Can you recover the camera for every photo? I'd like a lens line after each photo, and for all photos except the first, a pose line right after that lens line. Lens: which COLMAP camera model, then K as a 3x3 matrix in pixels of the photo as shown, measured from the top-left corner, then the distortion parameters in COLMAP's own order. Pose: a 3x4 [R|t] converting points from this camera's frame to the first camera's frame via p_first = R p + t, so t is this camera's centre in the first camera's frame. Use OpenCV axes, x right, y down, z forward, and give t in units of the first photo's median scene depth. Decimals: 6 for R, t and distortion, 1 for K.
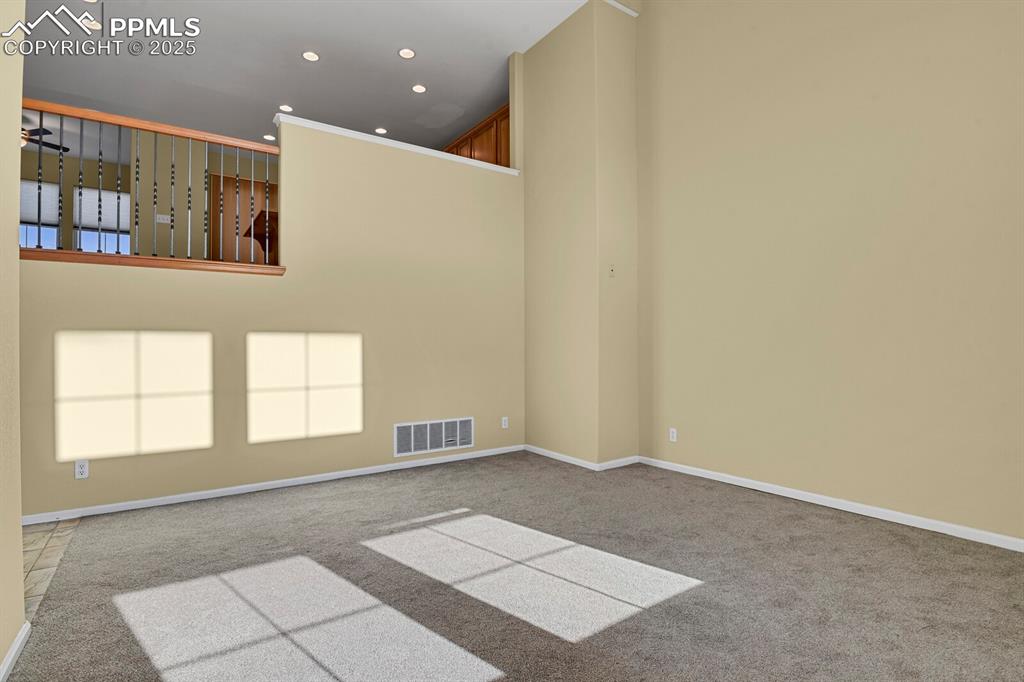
lens RADIAL K [[499.0, 0, 517.6], [0, 499.0, 331.2], [0, 0, 1]] dist [-0.034605, -0.001077]
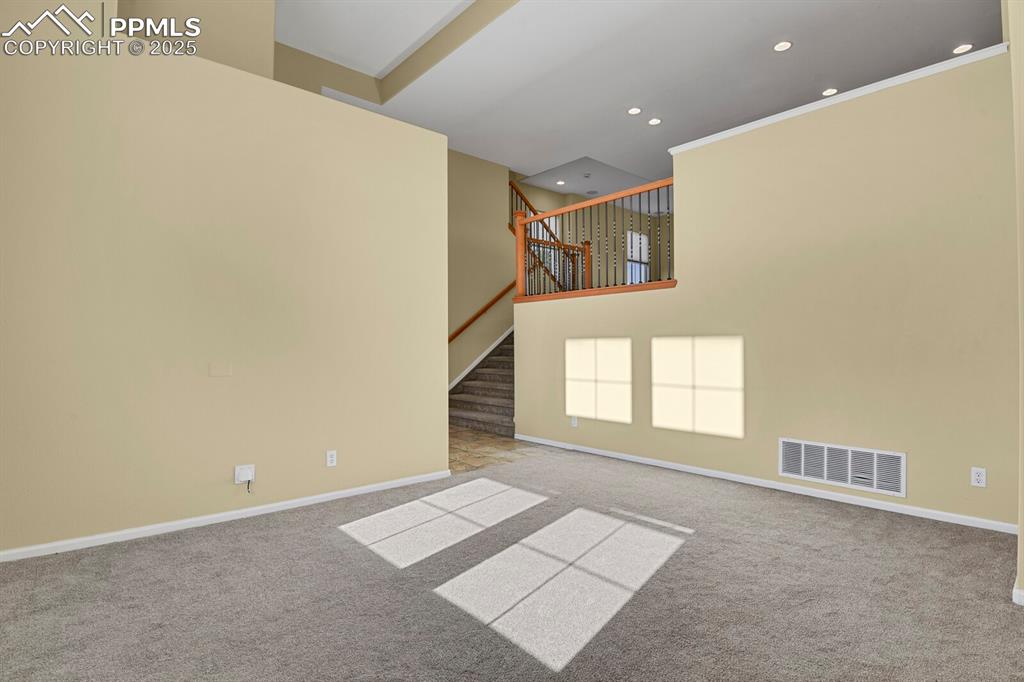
lens RADIAL K [[500.6, 0, 518.2], [0, 500.6, 342.8], [0, 0, 1]] dist [-0.023397, -0.004107]
pose [[0.114304, -0.001906, -0.993444, 0.712869], [0.032245, 0.999478, 0.001793, 0.002882], [0.992922, -0.032239, 0.114306, 0.554360]]
